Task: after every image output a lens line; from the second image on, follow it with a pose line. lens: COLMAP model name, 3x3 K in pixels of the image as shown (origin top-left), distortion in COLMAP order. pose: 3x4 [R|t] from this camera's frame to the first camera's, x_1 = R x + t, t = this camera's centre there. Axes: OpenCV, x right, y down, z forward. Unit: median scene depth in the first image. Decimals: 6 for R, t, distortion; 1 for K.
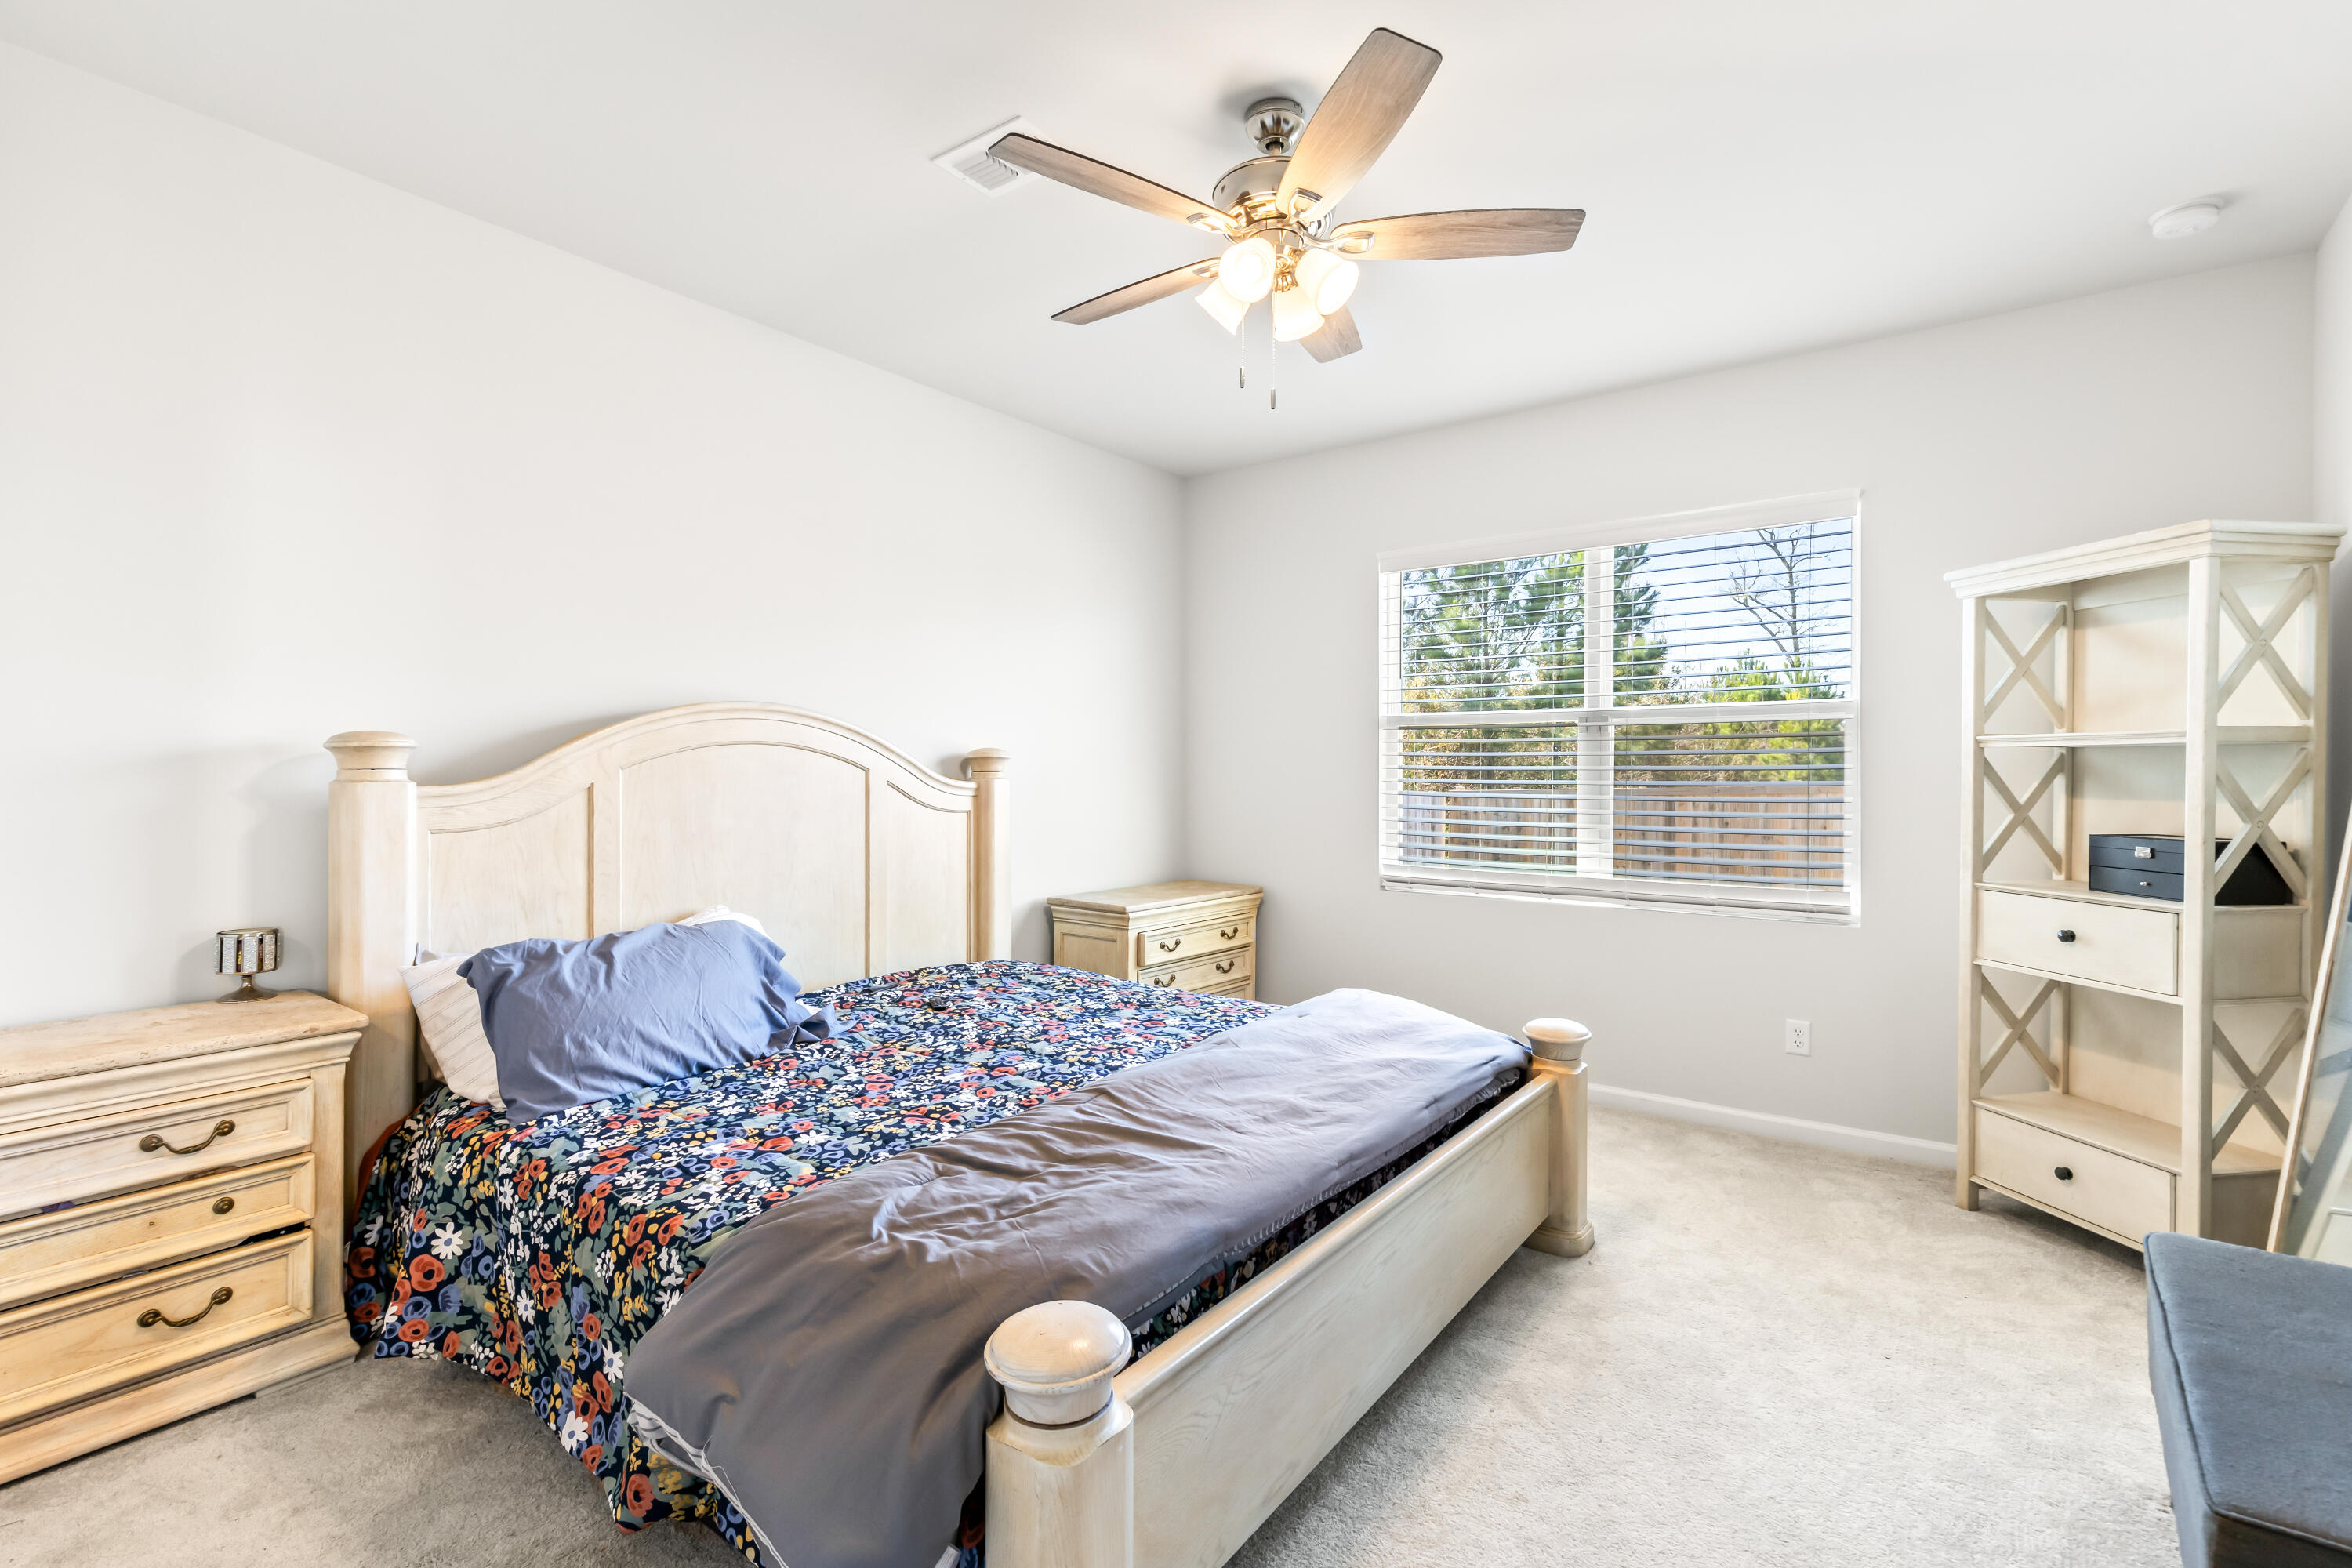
lens RADIAL K [[1042.9, 0, 1176.0], [0, 1042.9, 784.0], [0, 0, 1]] dist [-0.002585, -0.000406]
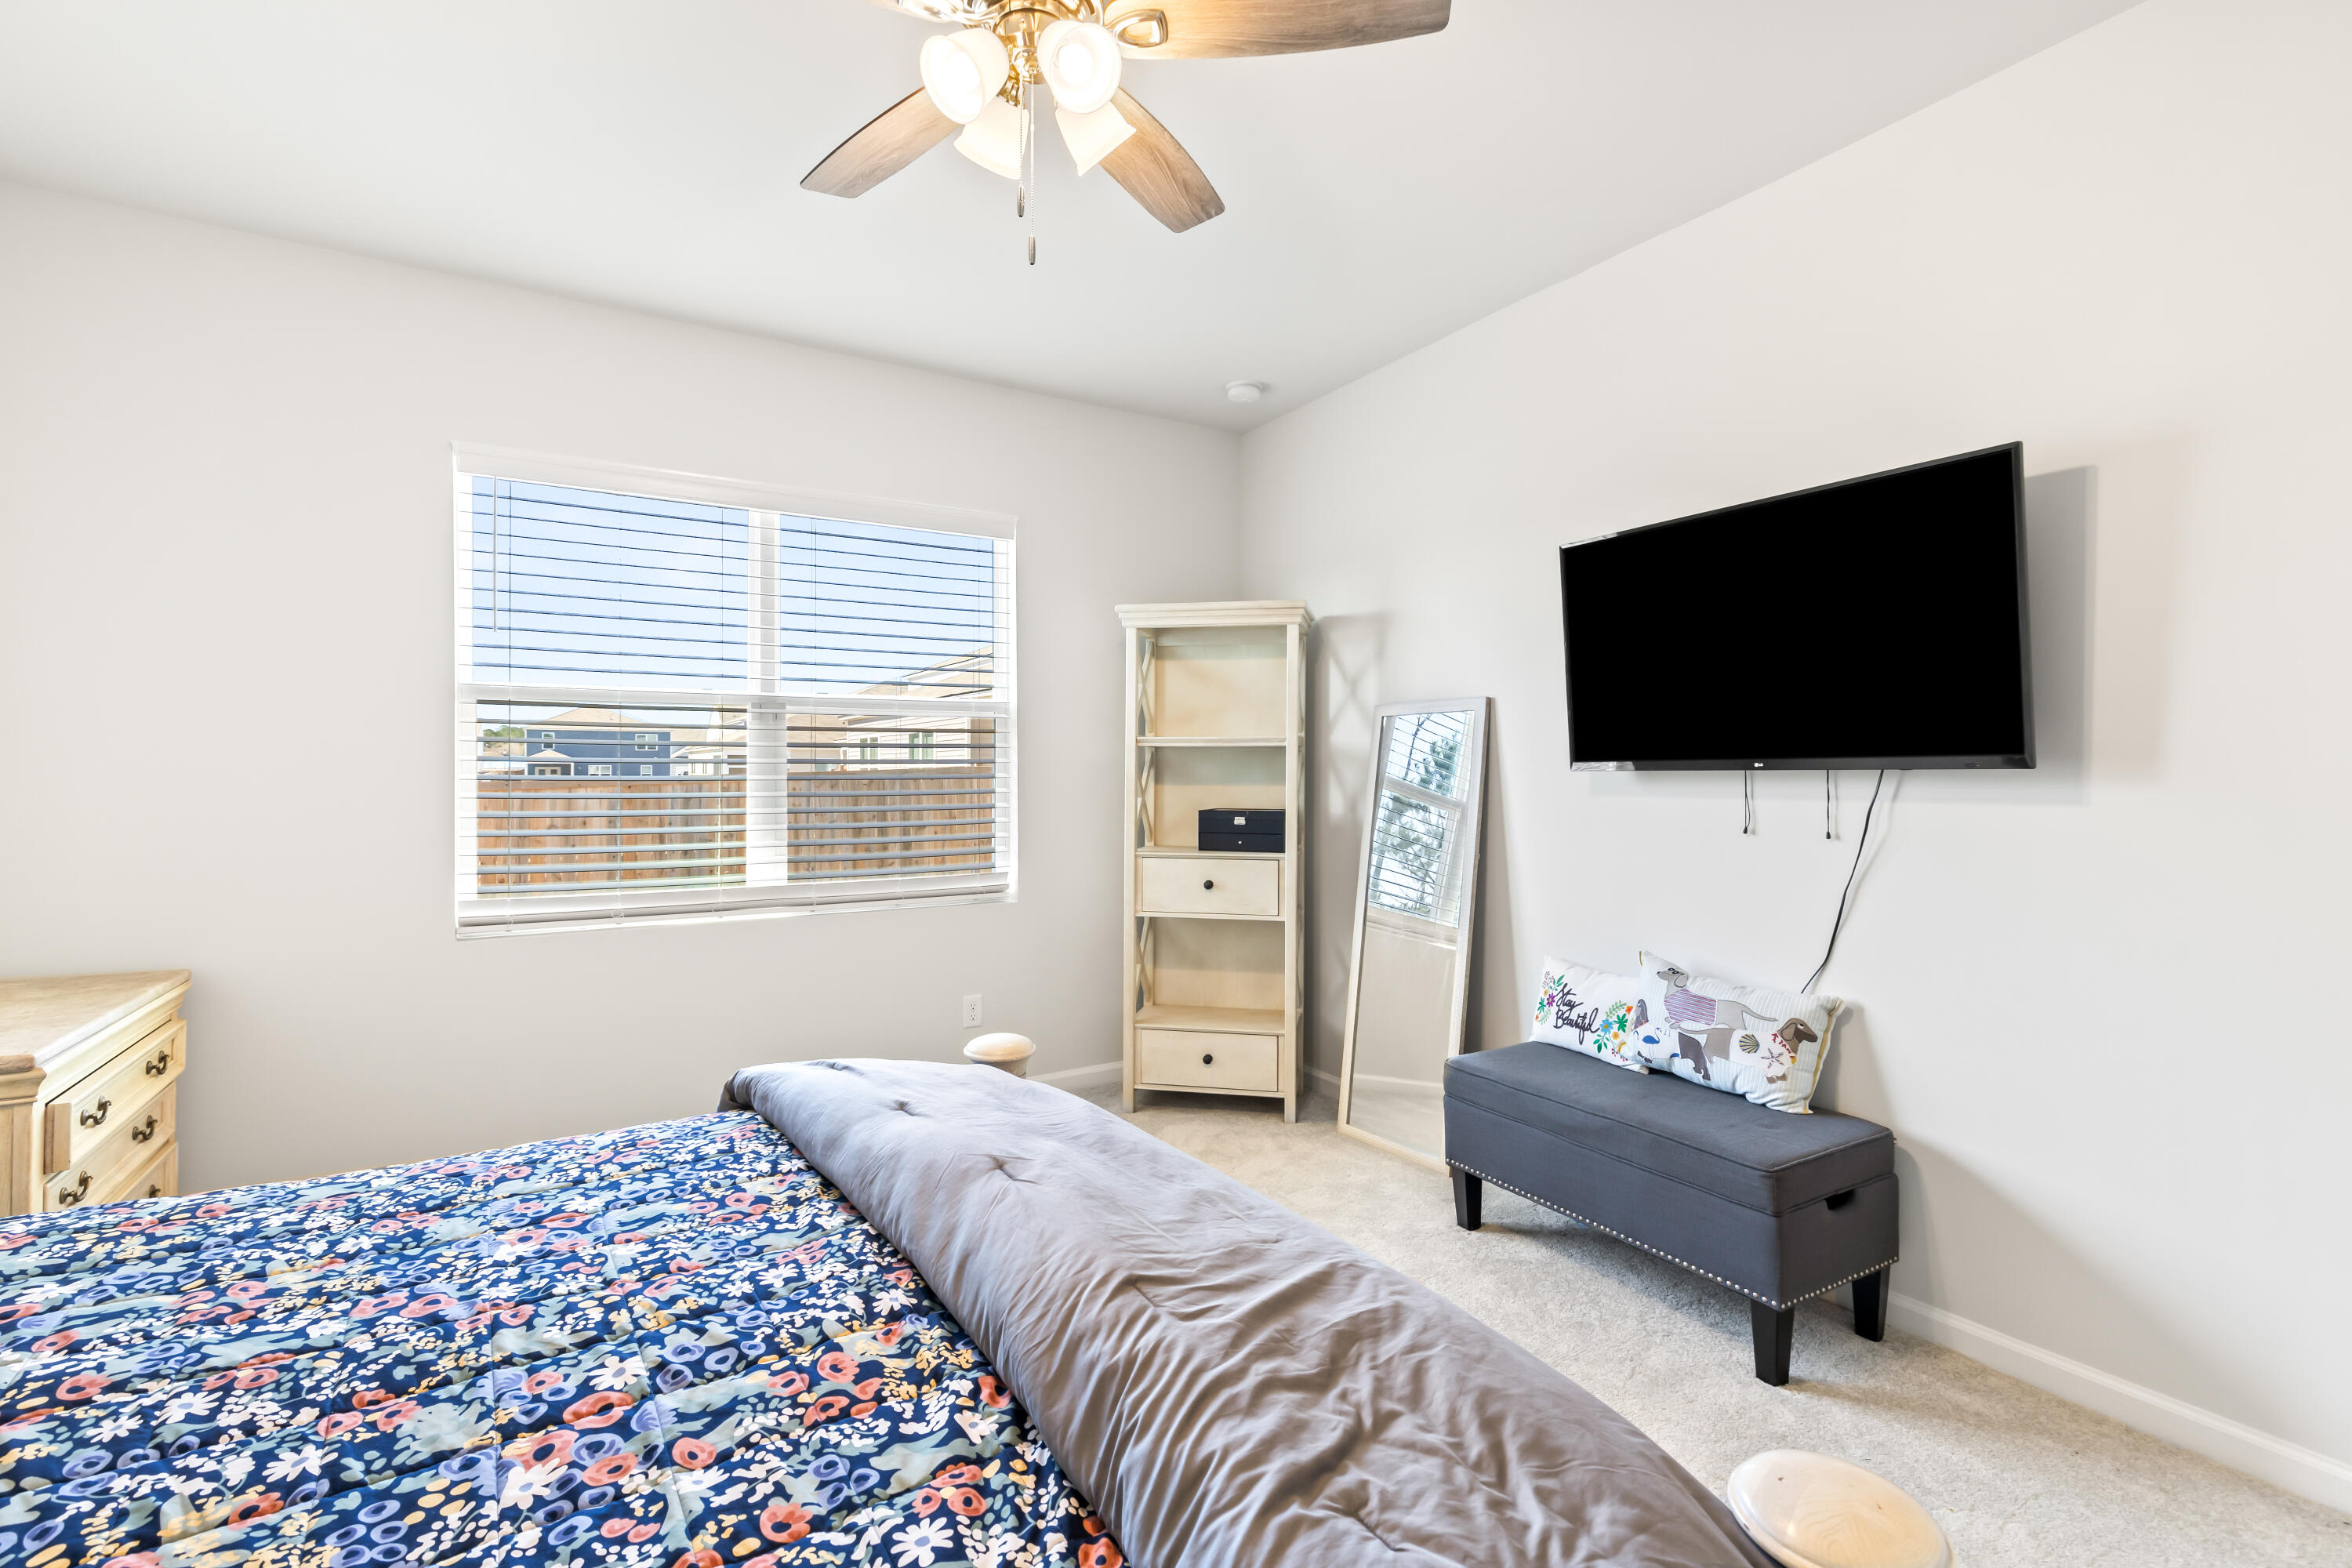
lens RADIAL K [[1060.6, 0, 1178.0], [0, 1060.6, 769.9], [0, 0, 1]] dist [0.003238, -0.000152]
pose [[0.367332, -0.004194, 0.930080, -0.472799], [0.010850, 0.999941, 0.000223, -0.006595], [-0.930027, 0.010010, 0.367356, 0.540430]]
